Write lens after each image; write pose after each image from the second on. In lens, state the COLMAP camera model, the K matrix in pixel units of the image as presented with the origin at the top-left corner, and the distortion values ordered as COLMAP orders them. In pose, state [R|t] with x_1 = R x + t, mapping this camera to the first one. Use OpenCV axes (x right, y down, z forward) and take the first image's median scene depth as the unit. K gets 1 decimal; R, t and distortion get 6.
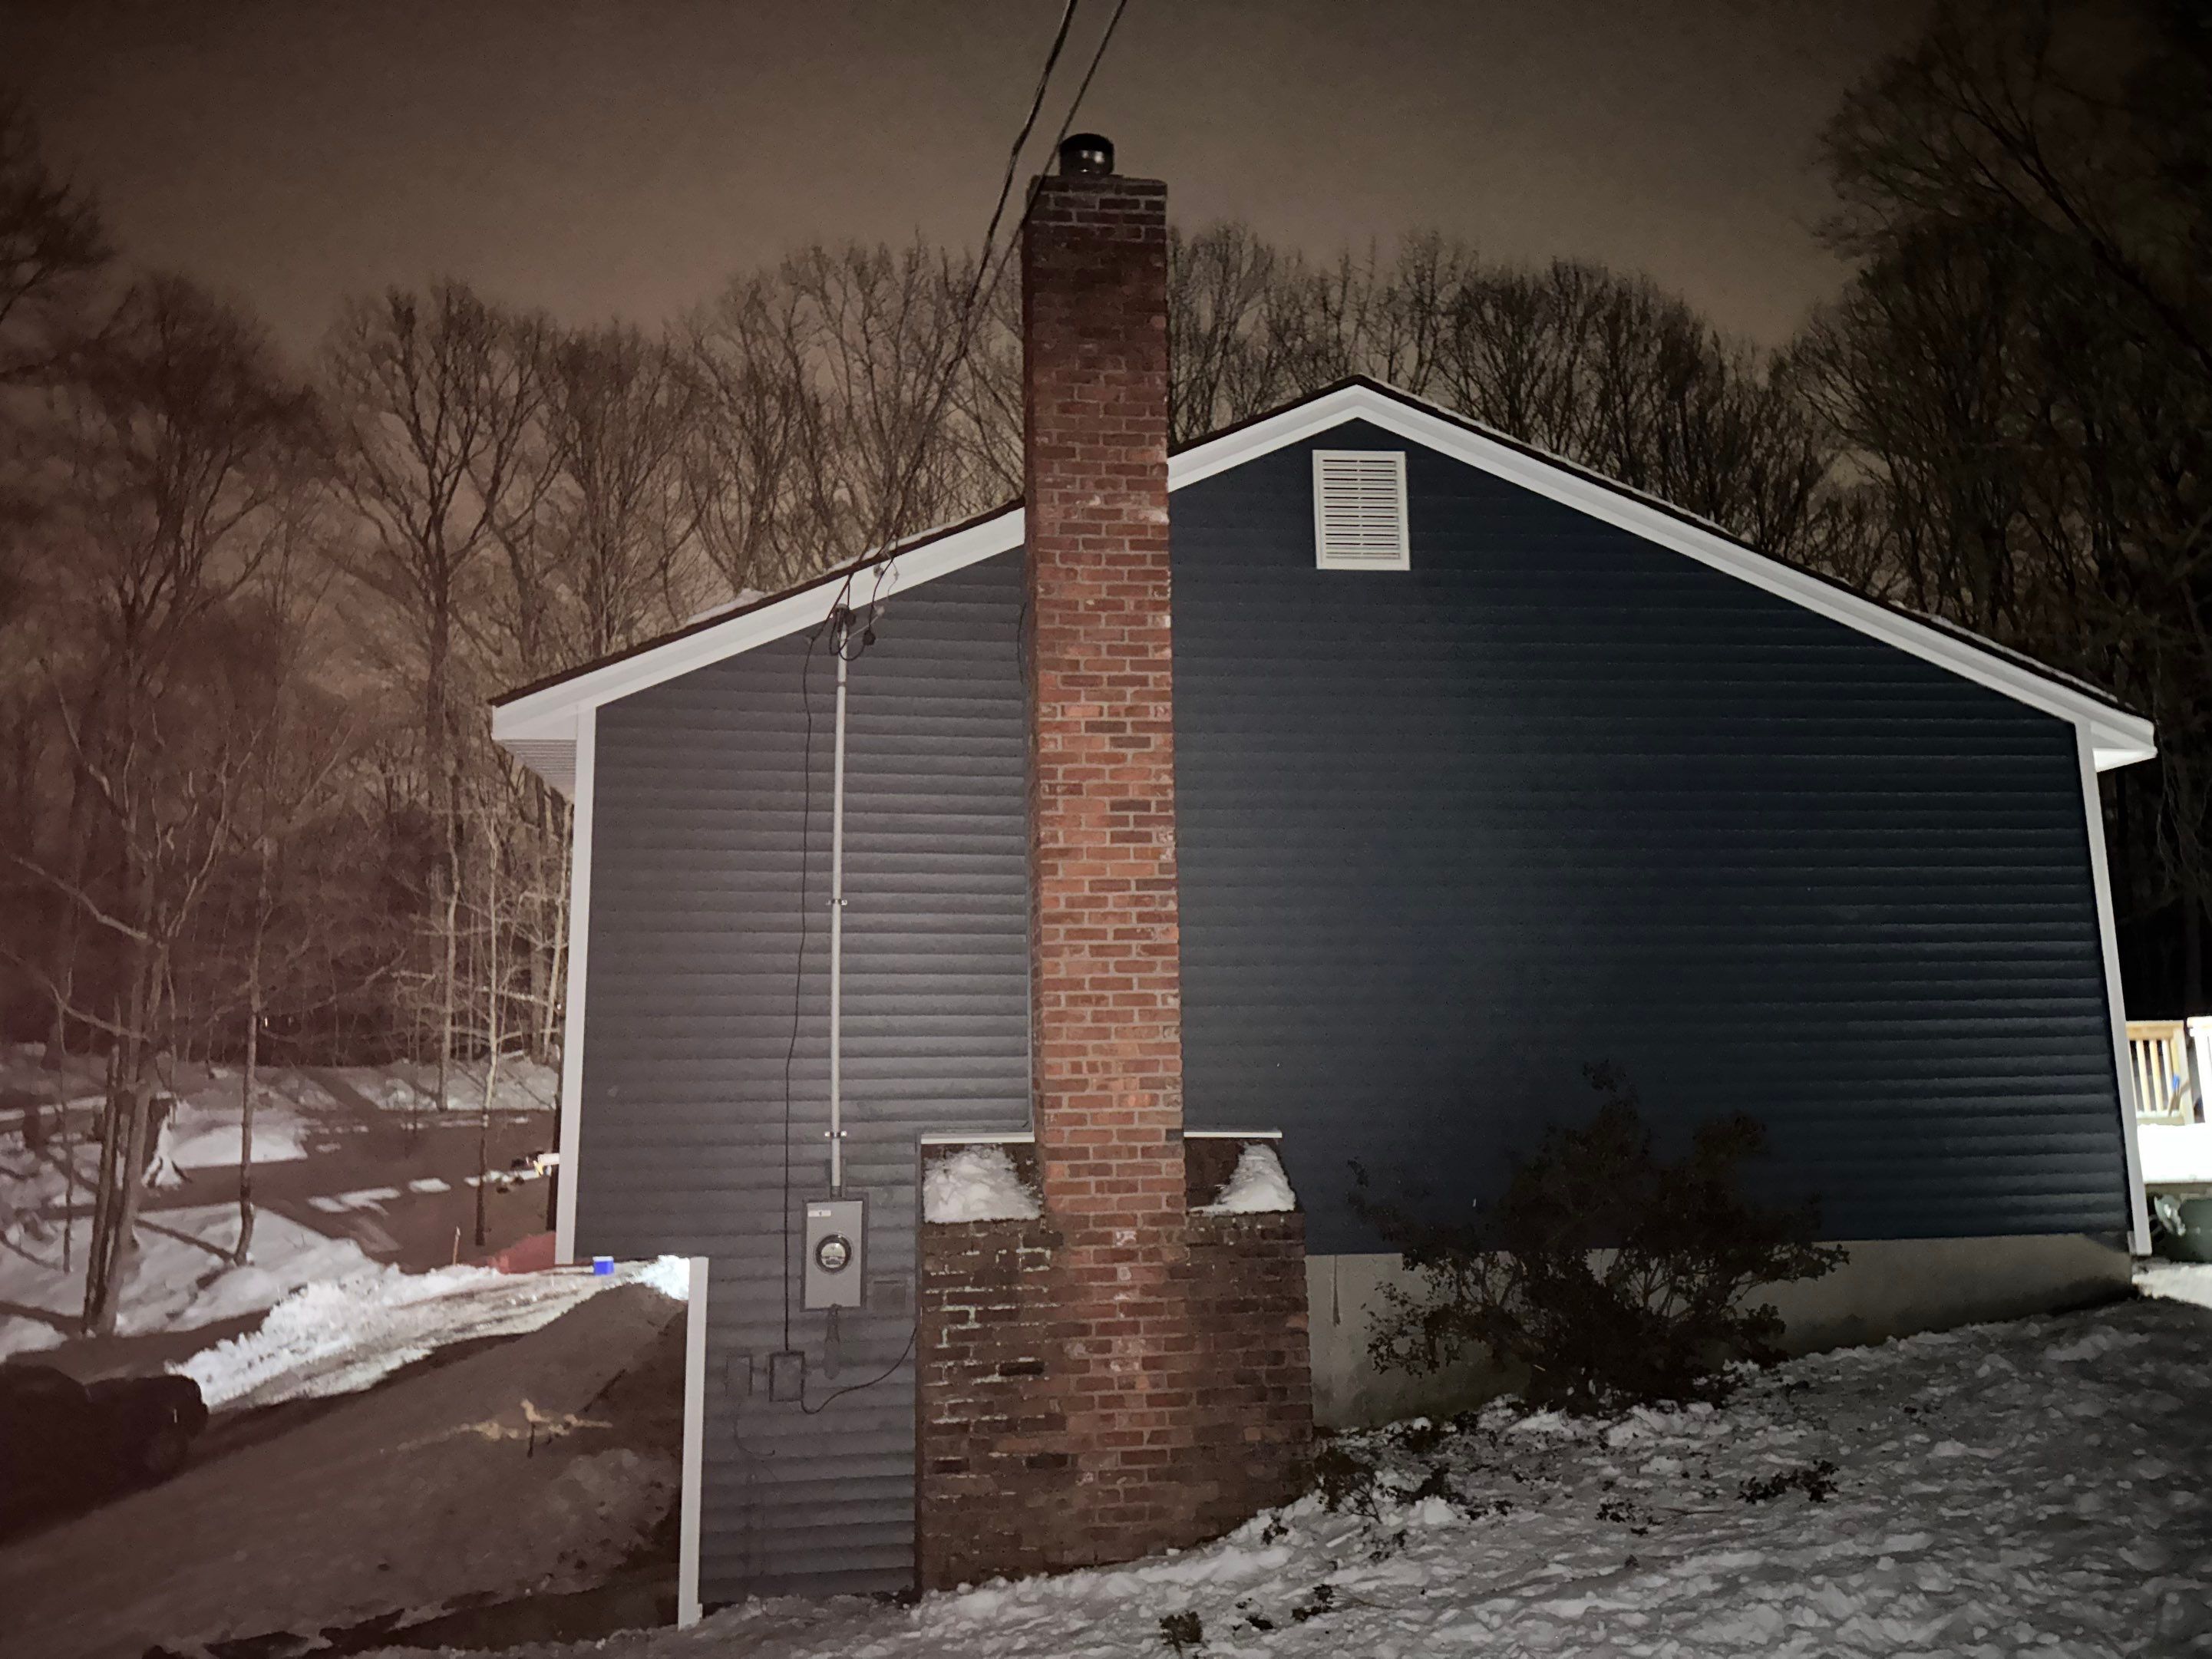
lens RADIAL K [[1606.3, 0, 1084.2], [0, 1606.3, 806.7], [0, 0, 1]] dist [0.051324, -0.053508]
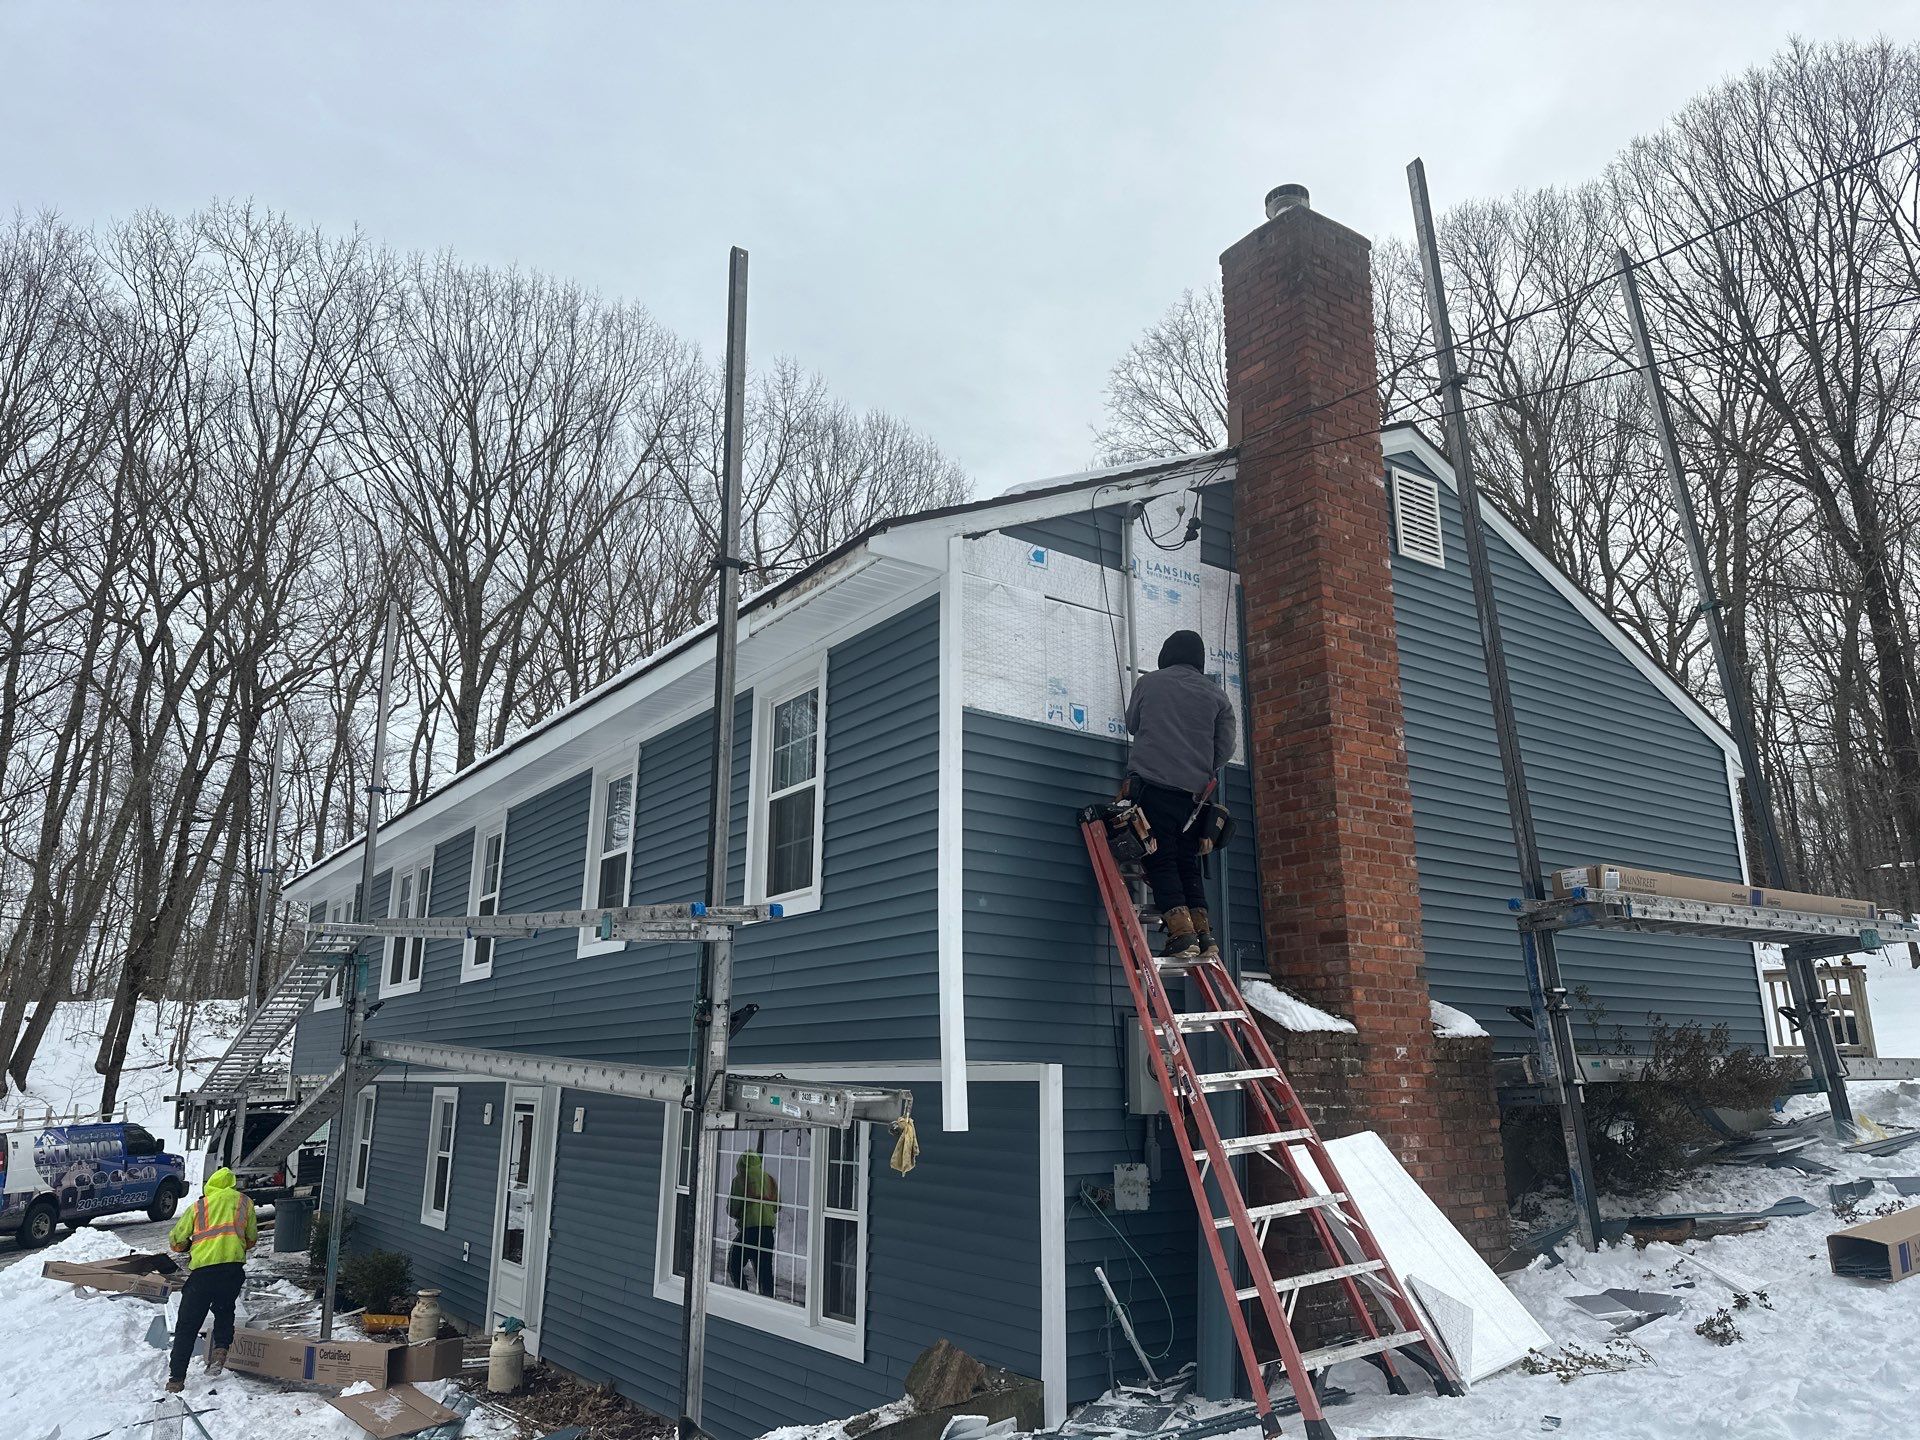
lens RADIAL K [[1394.4, 0, 967.9], [0, 1394.4, 710.3], [0, 0, 1]] dist [0.051324, -0.053508]
pose [[0.876634, 0.142708, 0.459507, -0.756460], [-0.093895, 0.987382, -0.127517, 0.174913], [-0.471907, 0.068640, 0.878973, 0.210927]]
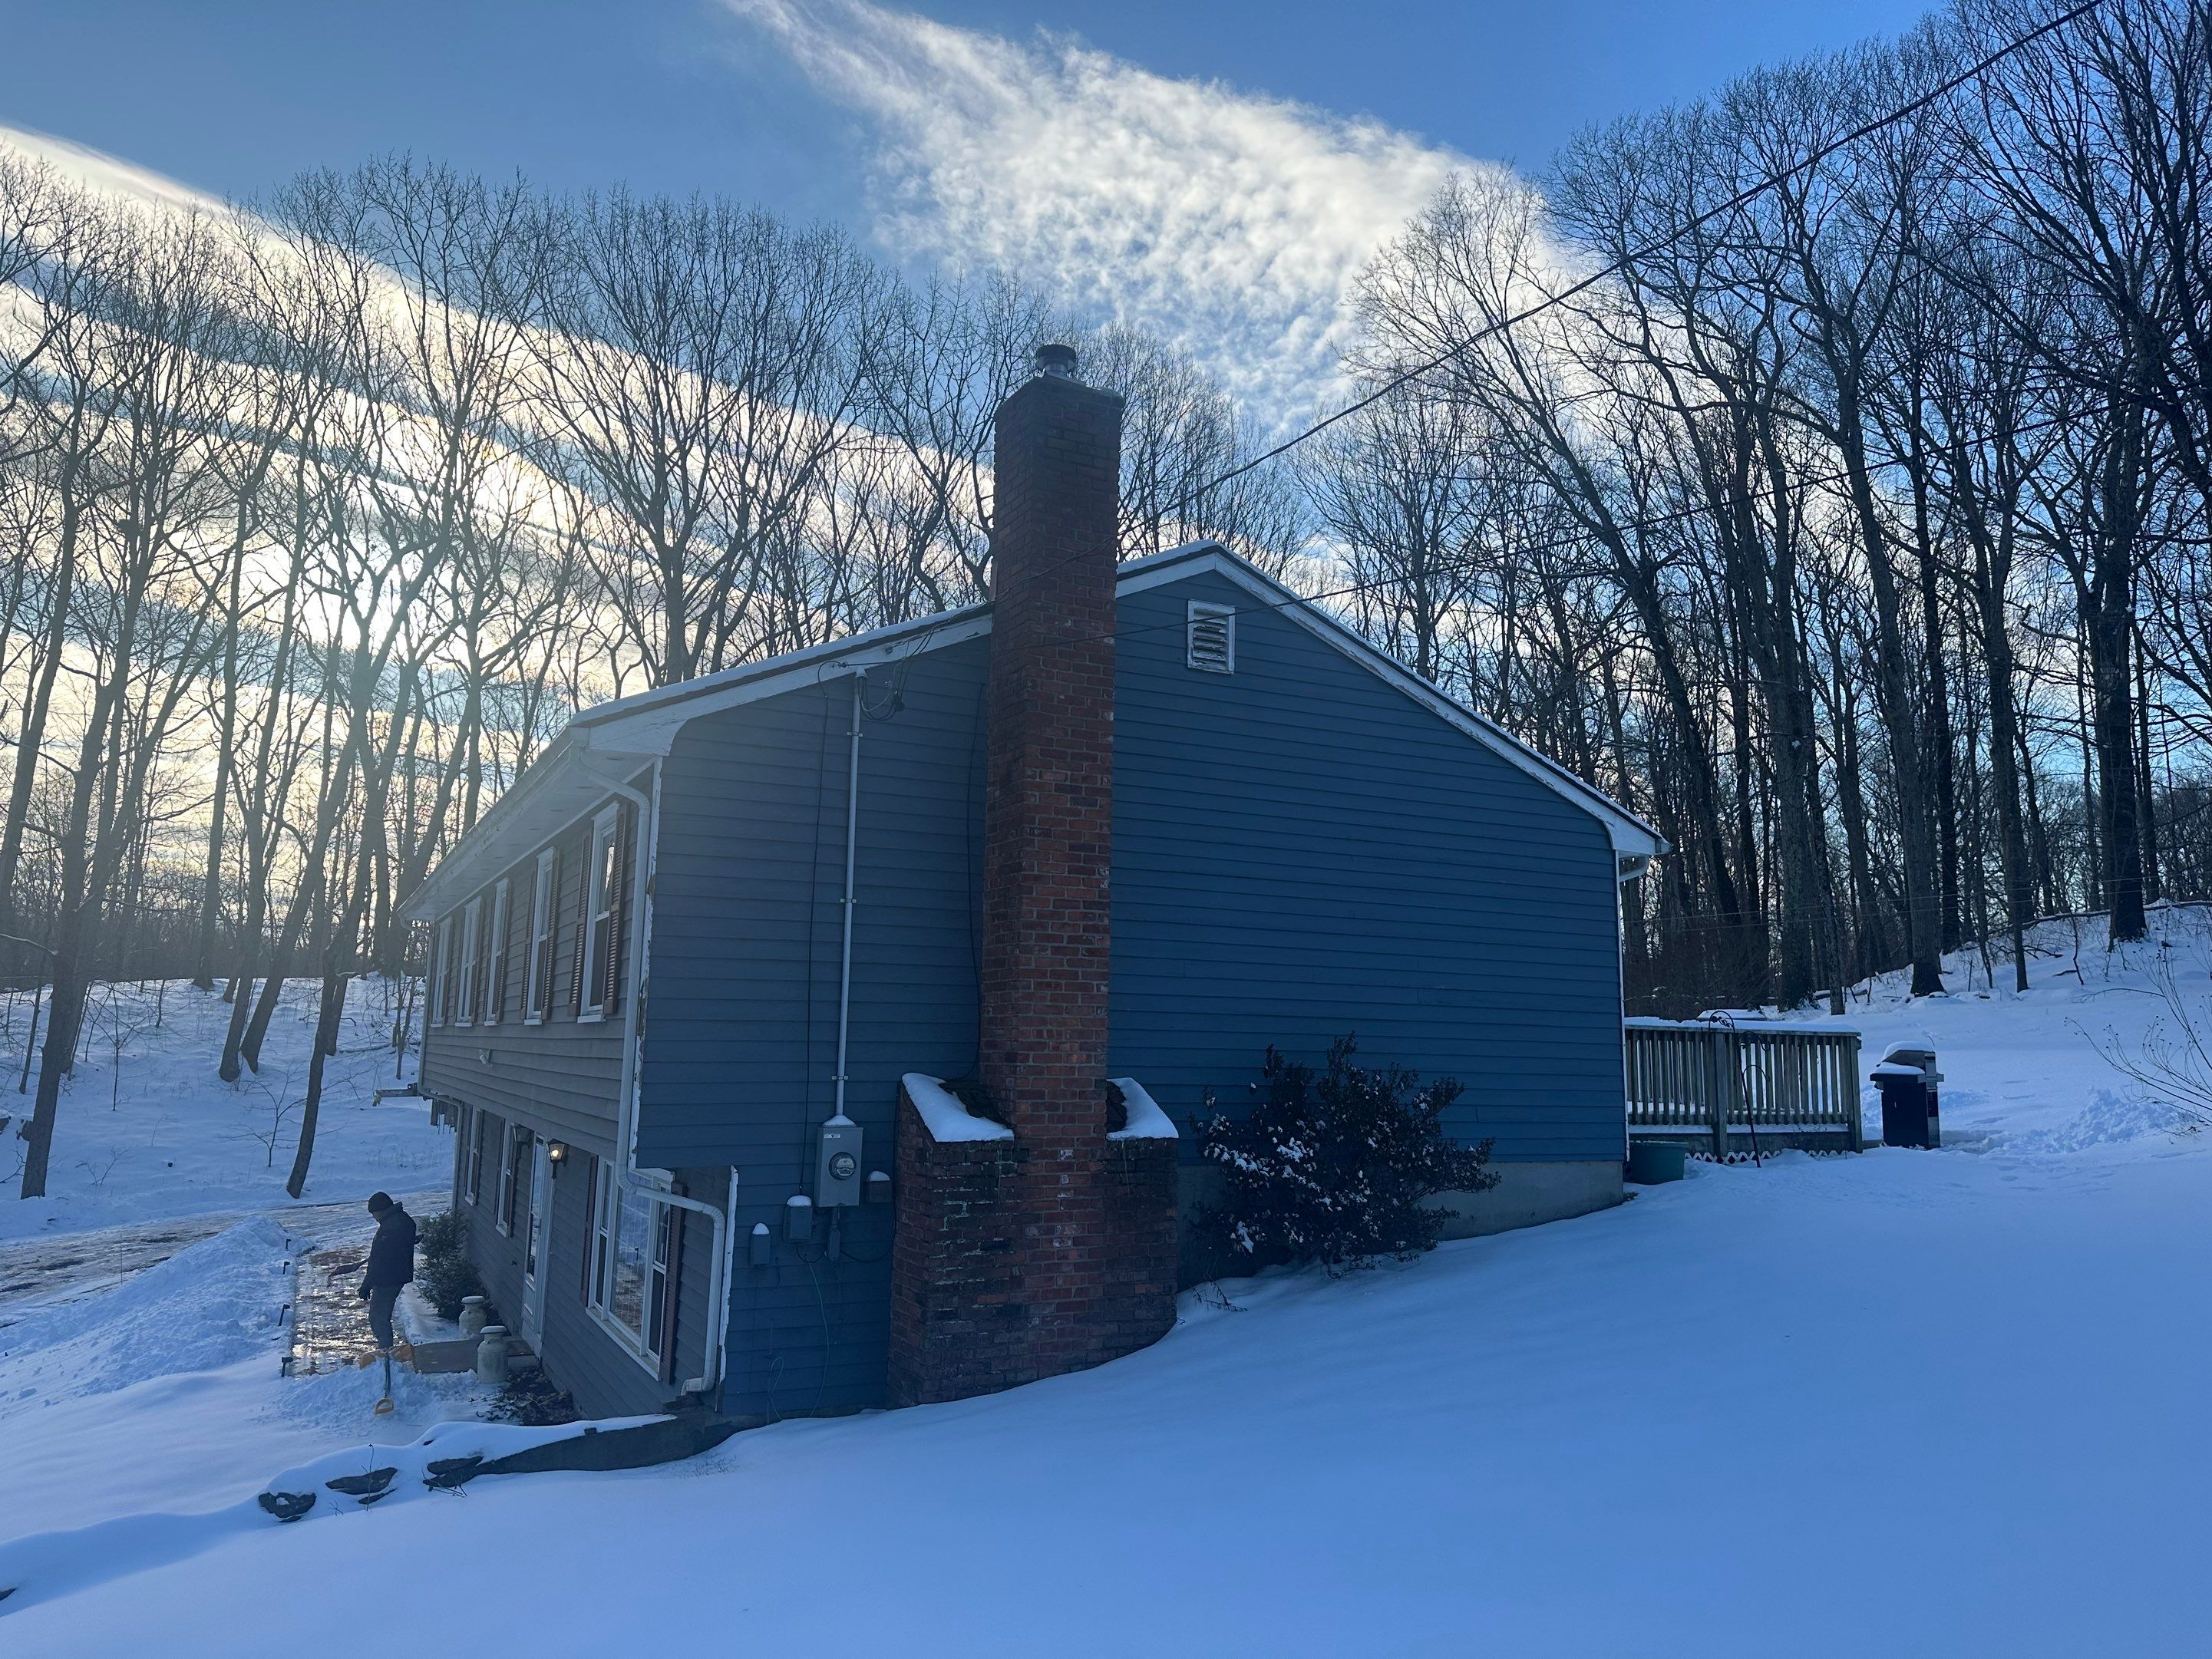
lens RADIAL K [[1606.3, 0, 1113.0], [0, 1606.3, 828.3], [0, 0, 1]] dist [0.051324, -0.053508]
pose [[0.933826, 0.084445, 0.347618, -0.440645], [-0.093347, 0.995594, 0.008909, -0.033047], [-0.345334, -0.040768, 0.937594, -0.317844]]
